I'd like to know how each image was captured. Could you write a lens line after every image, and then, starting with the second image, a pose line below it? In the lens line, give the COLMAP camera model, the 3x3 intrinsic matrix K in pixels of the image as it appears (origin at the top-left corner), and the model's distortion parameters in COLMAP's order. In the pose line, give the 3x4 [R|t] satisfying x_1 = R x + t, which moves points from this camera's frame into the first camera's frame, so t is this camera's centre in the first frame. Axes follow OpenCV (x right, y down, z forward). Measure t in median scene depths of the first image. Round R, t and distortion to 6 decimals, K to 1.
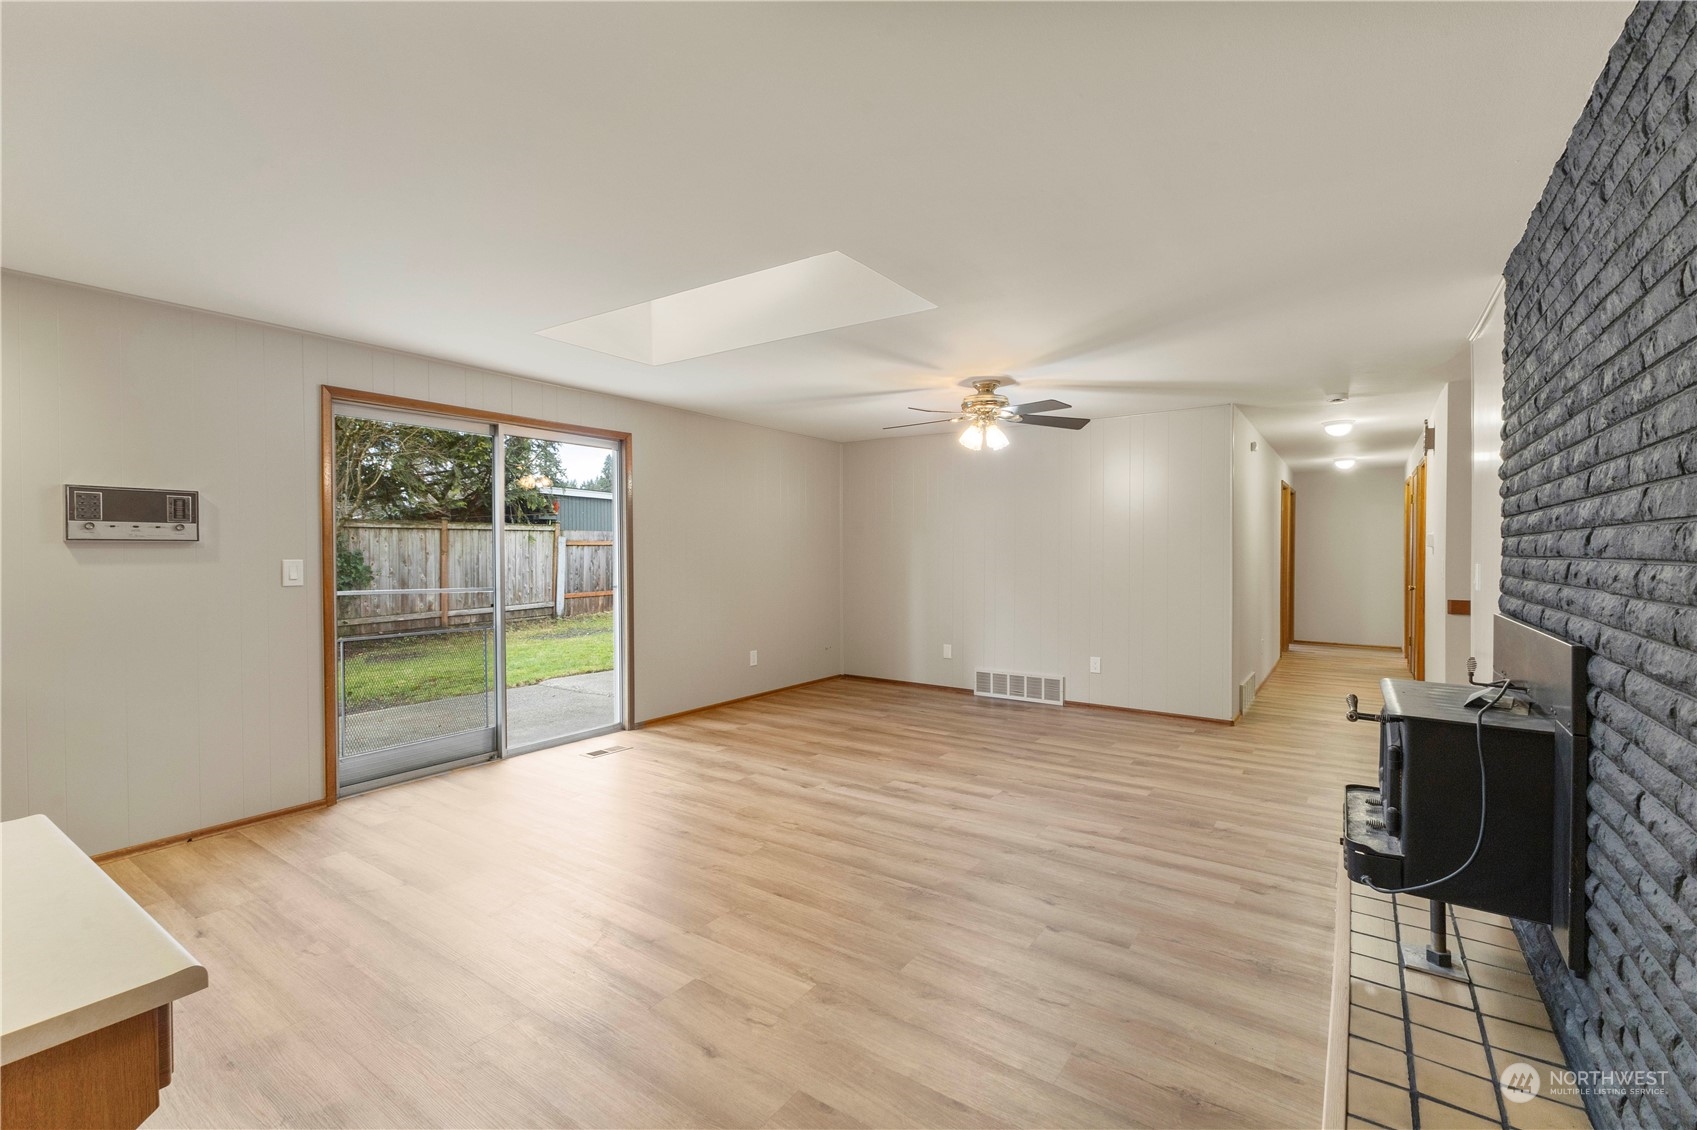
lens RADIAL K [[745.9, 0, 845.9], [0, 745.9, 556.4], [0, 0, 1]] dist [0.009382, -0.000069]
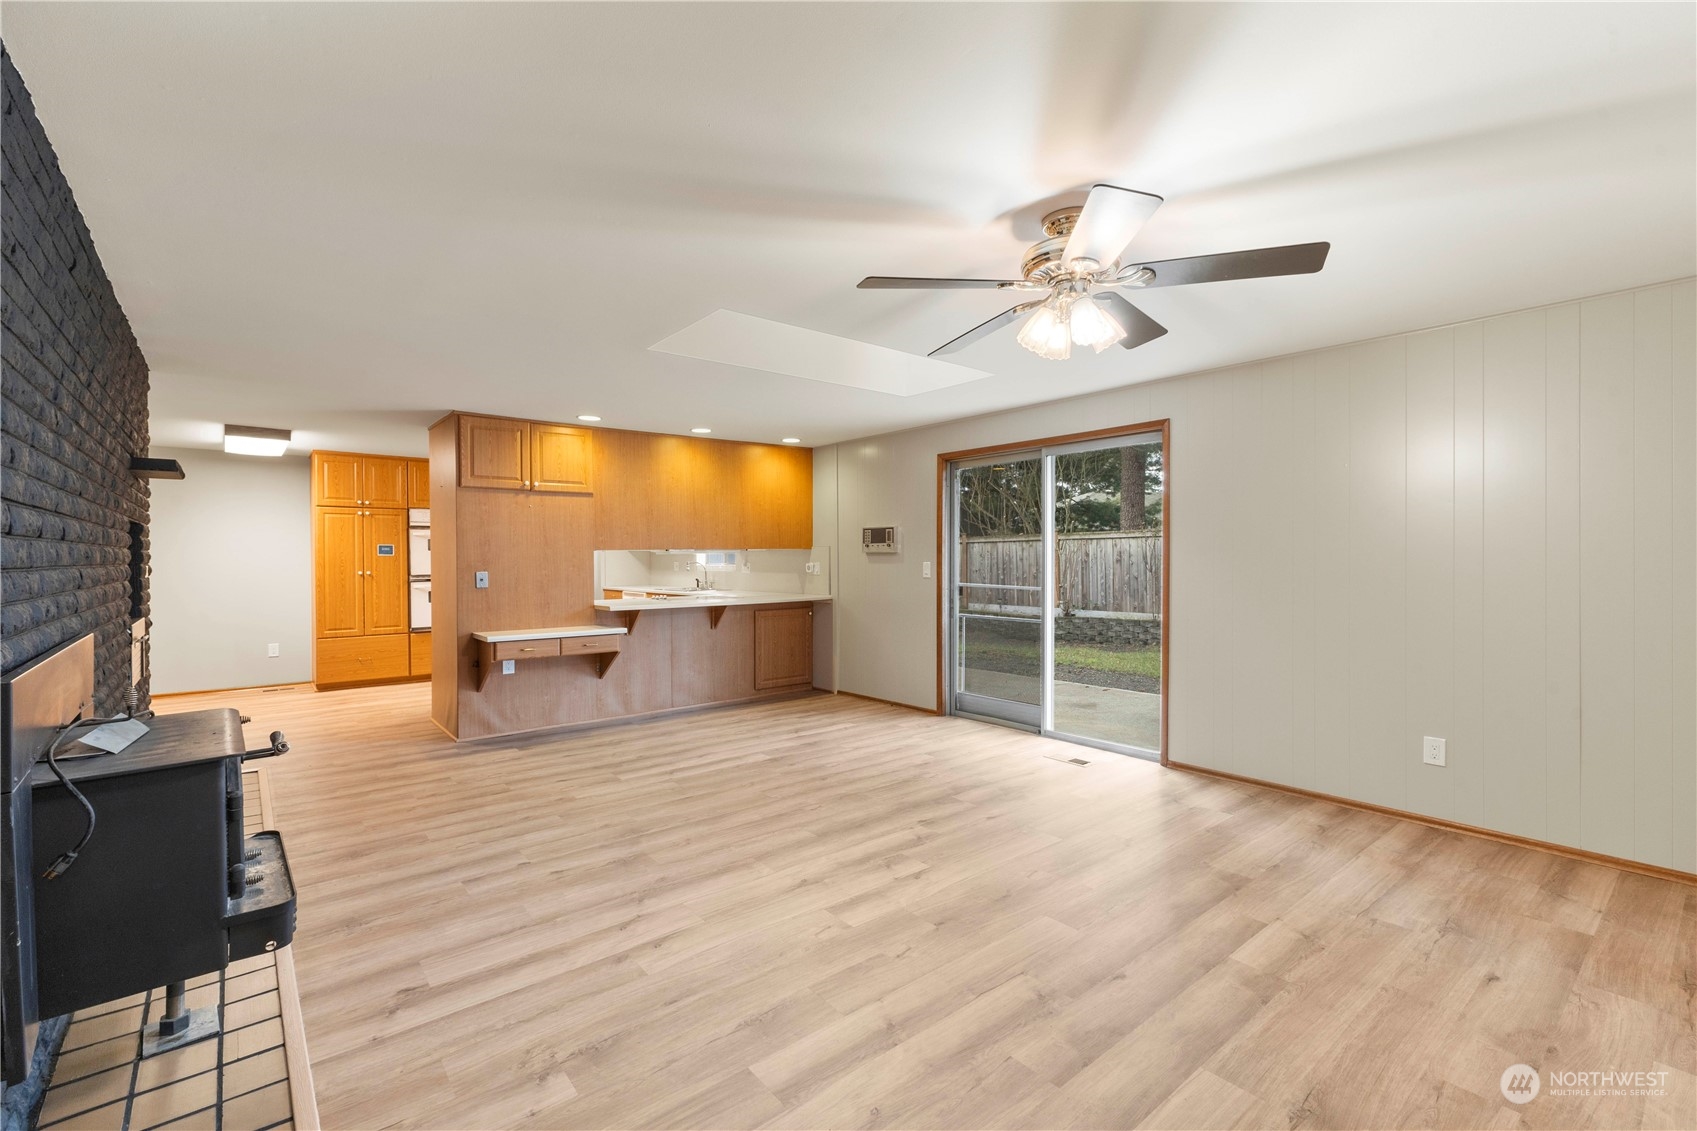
lens RADIAL K [[732.8, 0, 842.8], [0, 732.8, 571.3], [0, 0, 1]] dist [0.010298, -0.000288]
pose [[-0.274064, 0.018804, -0.961528, 0.803151], [-0.003458, 0.999783, 0.020537, -0.007147], [0.961705, 0.008953, -0.273939, 1.141446]]
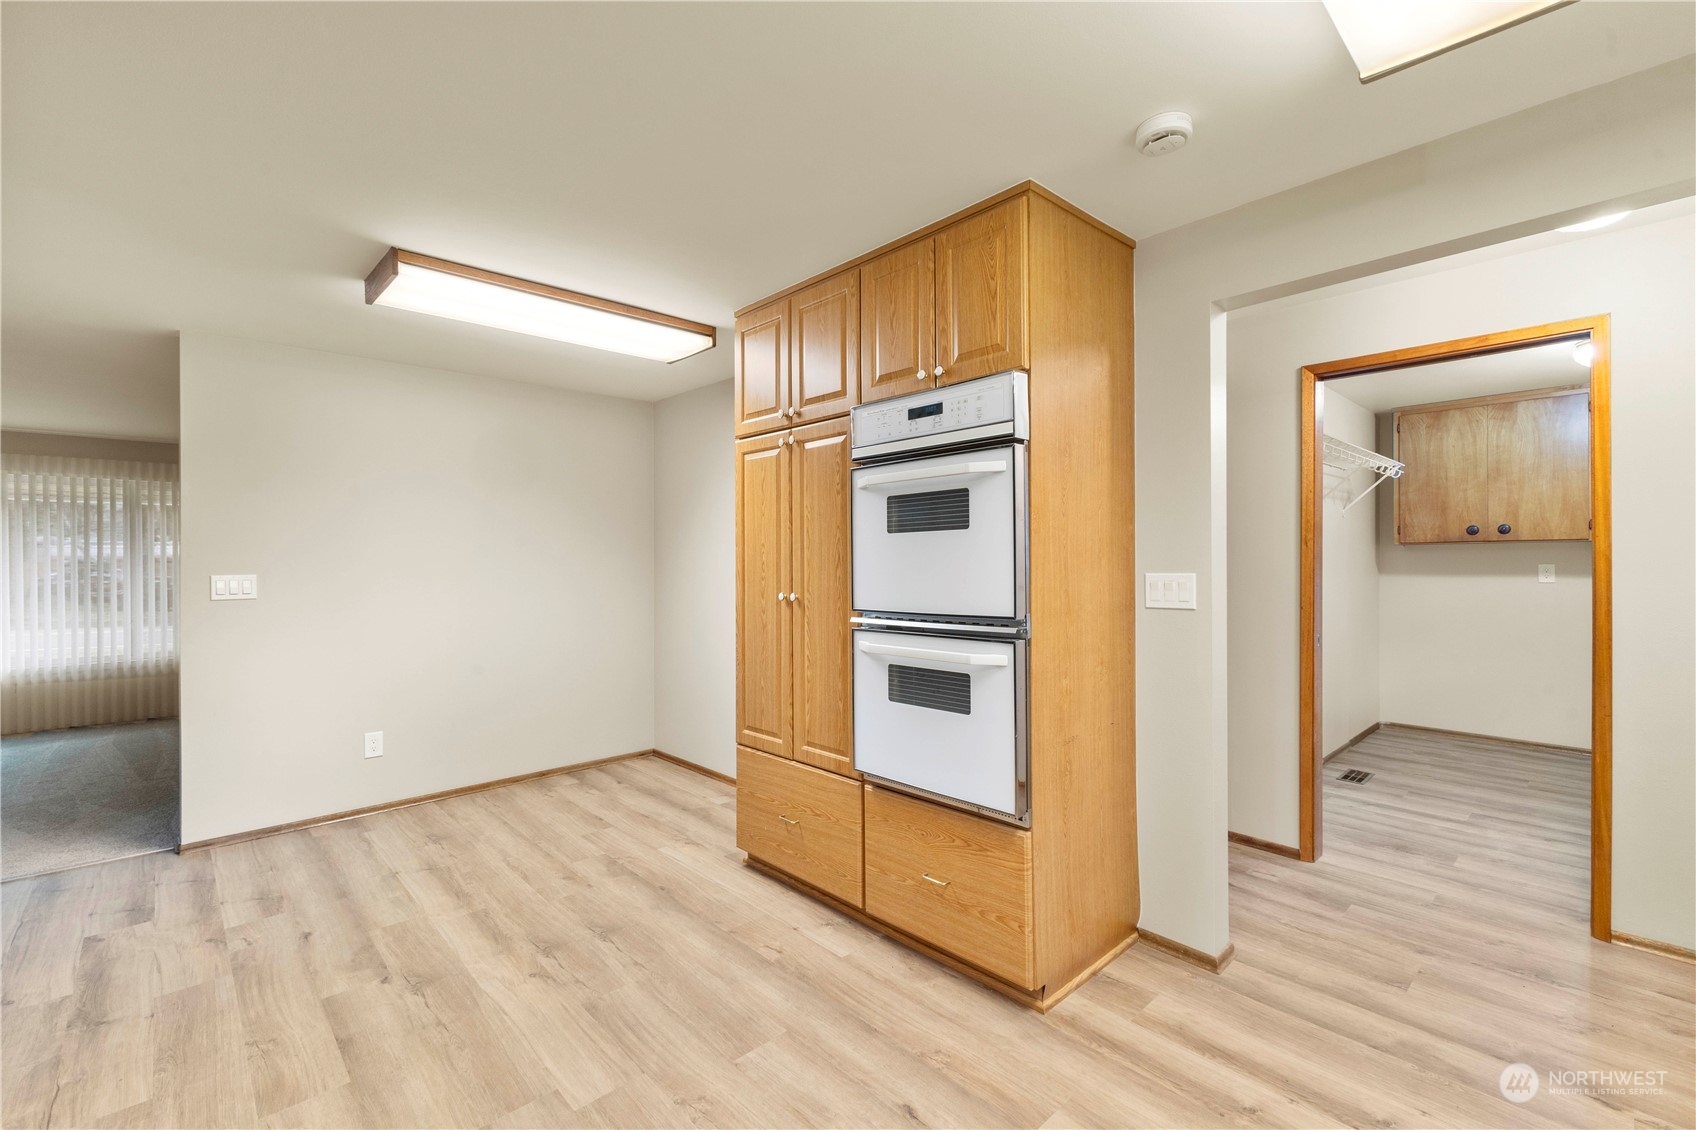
lens RADIAL K [[729.0, 0, 848.0], [0, 729.0, 565.0], [0, 0, 1]] dist [0.002006, -0.000153]
pose [[-0.978426, 0.007607, 0.206459, -0.822144], [0.010954, 0.999826, 0.015074, -0.001429], [-0.206309, 0.017011, -0.978339, 0.162775]]
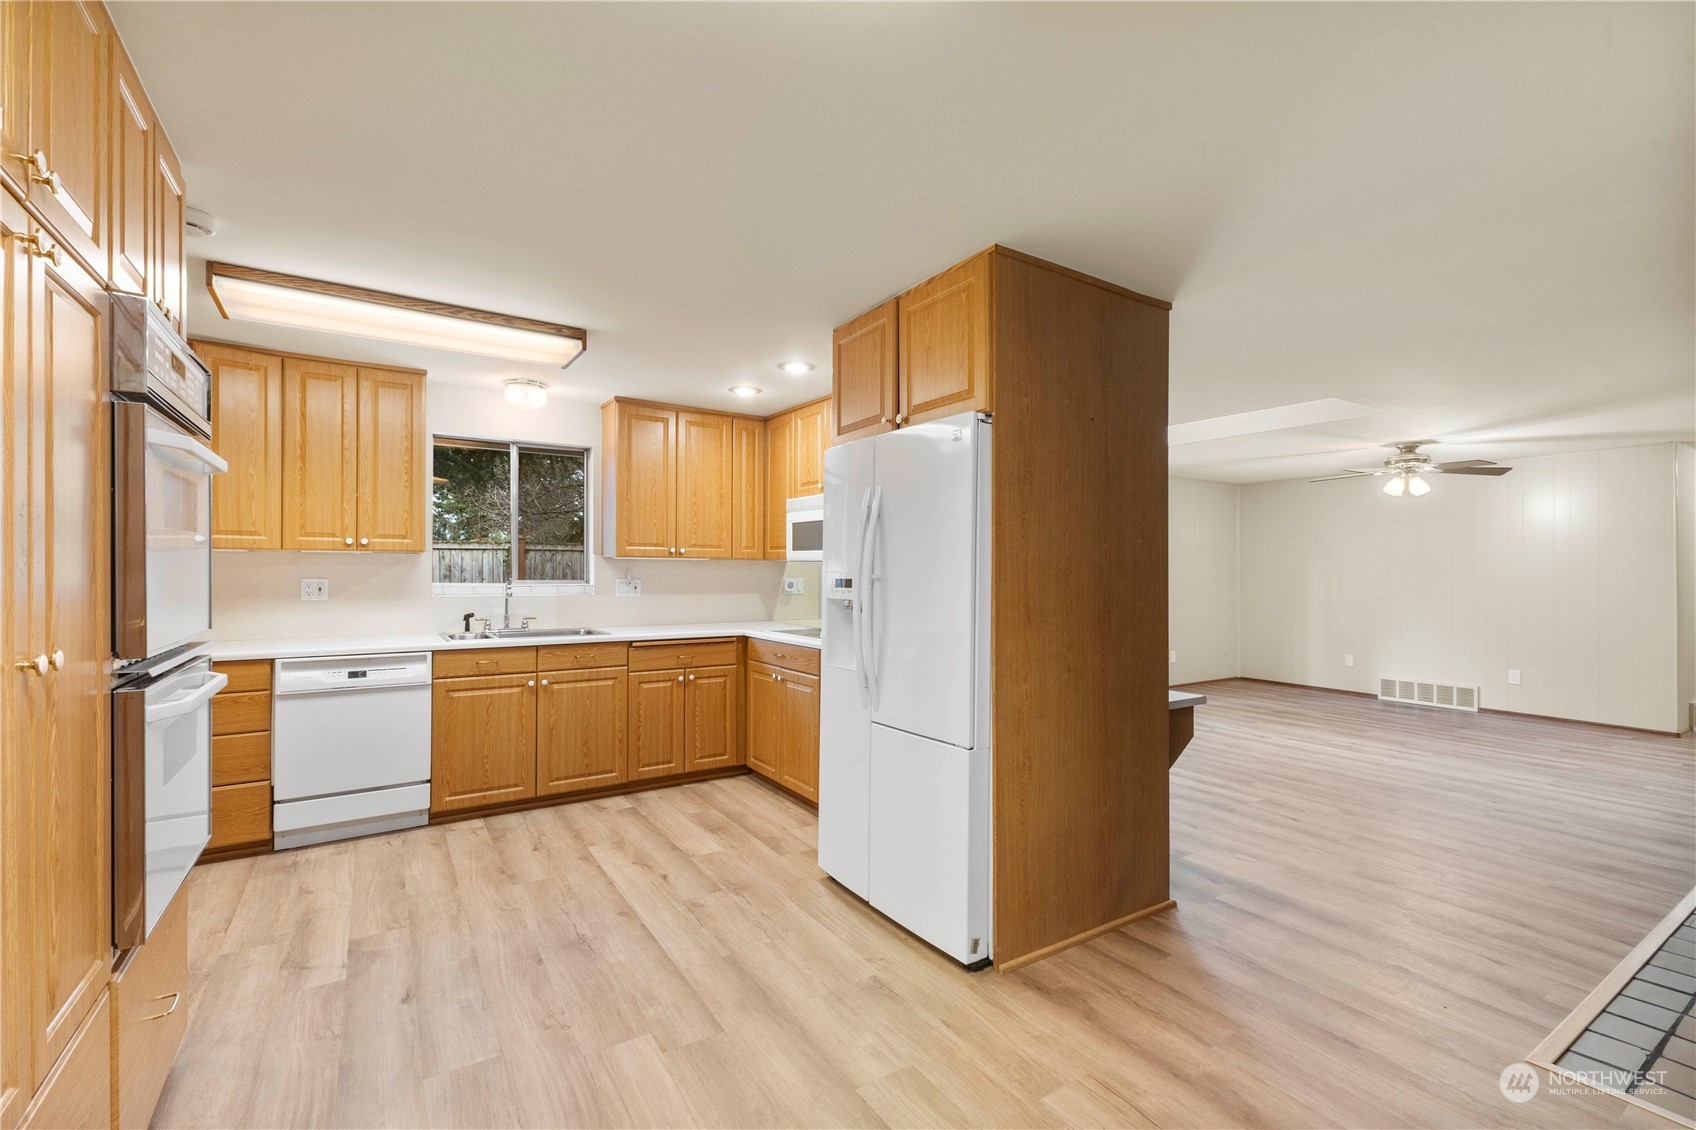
lens RADIAL K [[732.4, 0, 842.3], [0, 732.4, 570.8], [0, 0, 1]] dist [0.010298, -0.000288]
pose [[0.923114, 0.003979, -0.384507, -0.261505], [-0.008487, 0.999914, -0.010029, 0.005686], [0.384434, 0.012521, 0.923068, -0.633935]]
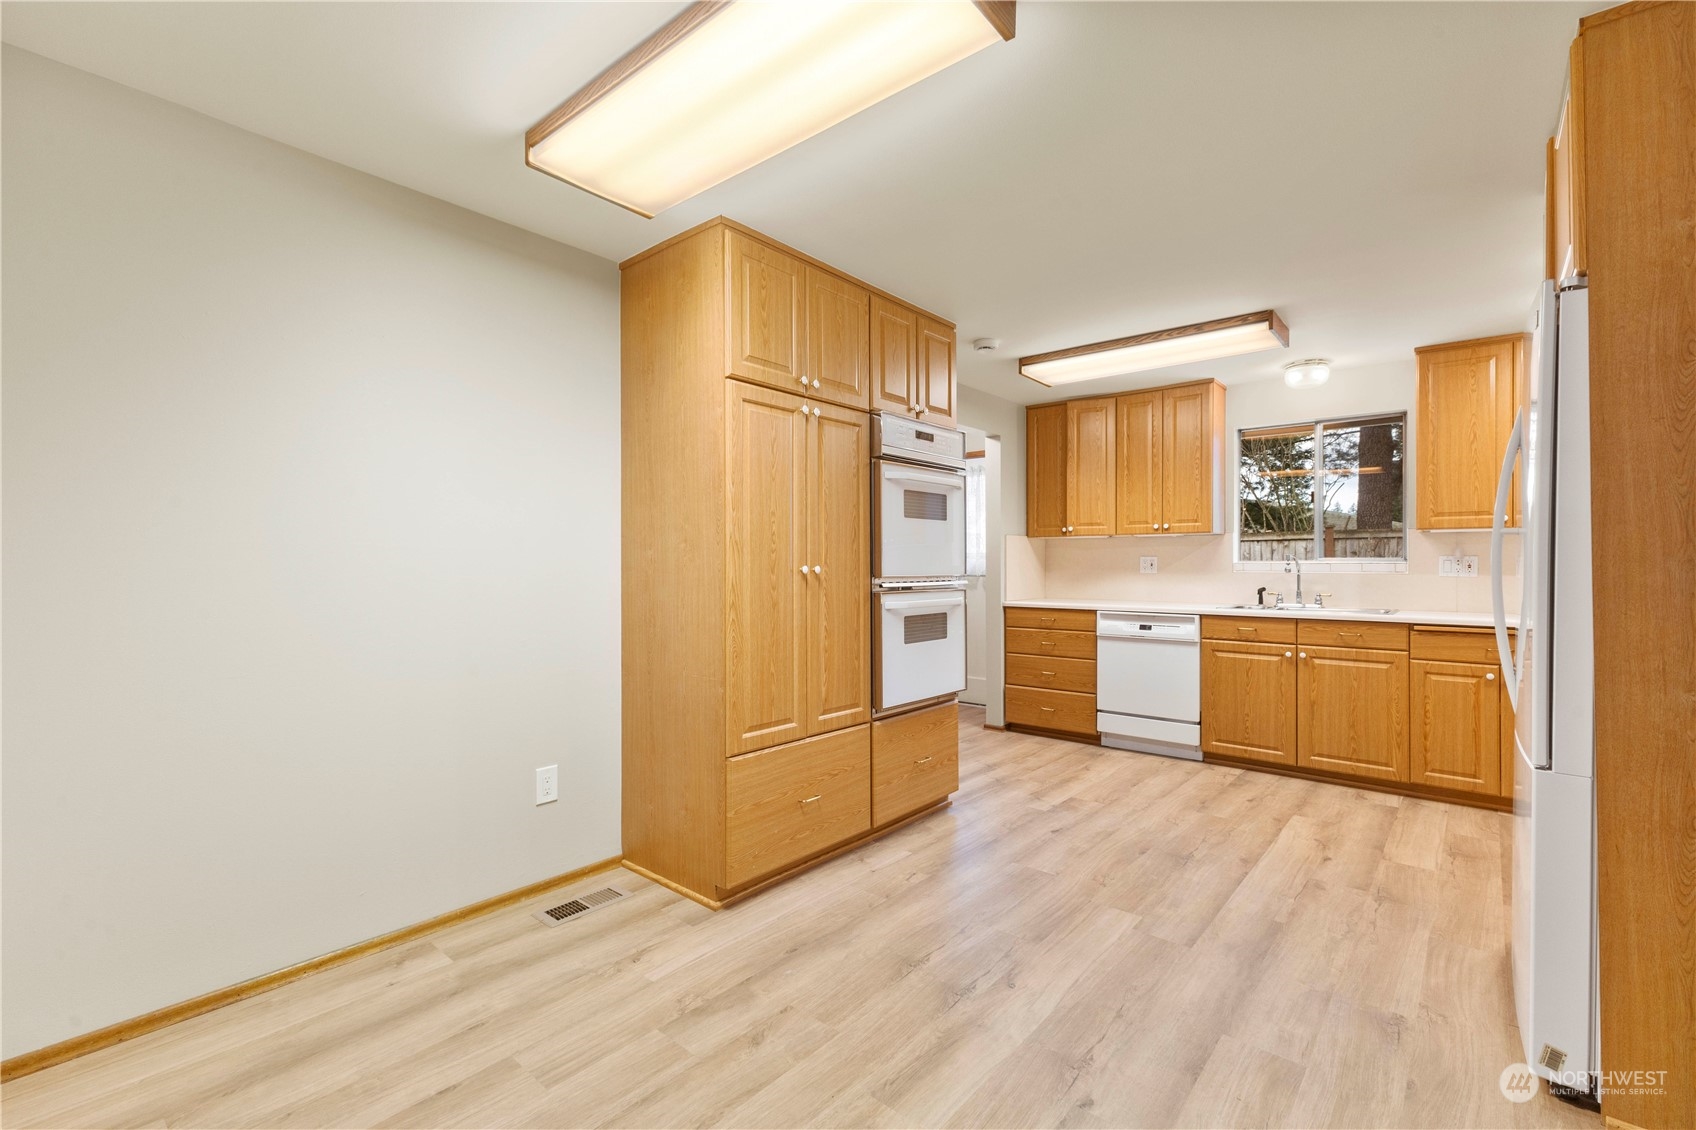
lens RADIAL K [[737.1, 0, 854.6], [0, 737.1, 563.2], [0, 0, 1]] dist [0.012530, -0.000011]
pose [[-0.092740, -0.003720, -0.995683, 0.051751], [-0.013092, 0.999911, -0.002517, 0.033566], [0.995604, 0.012802, -0.092780, -0.396137]]
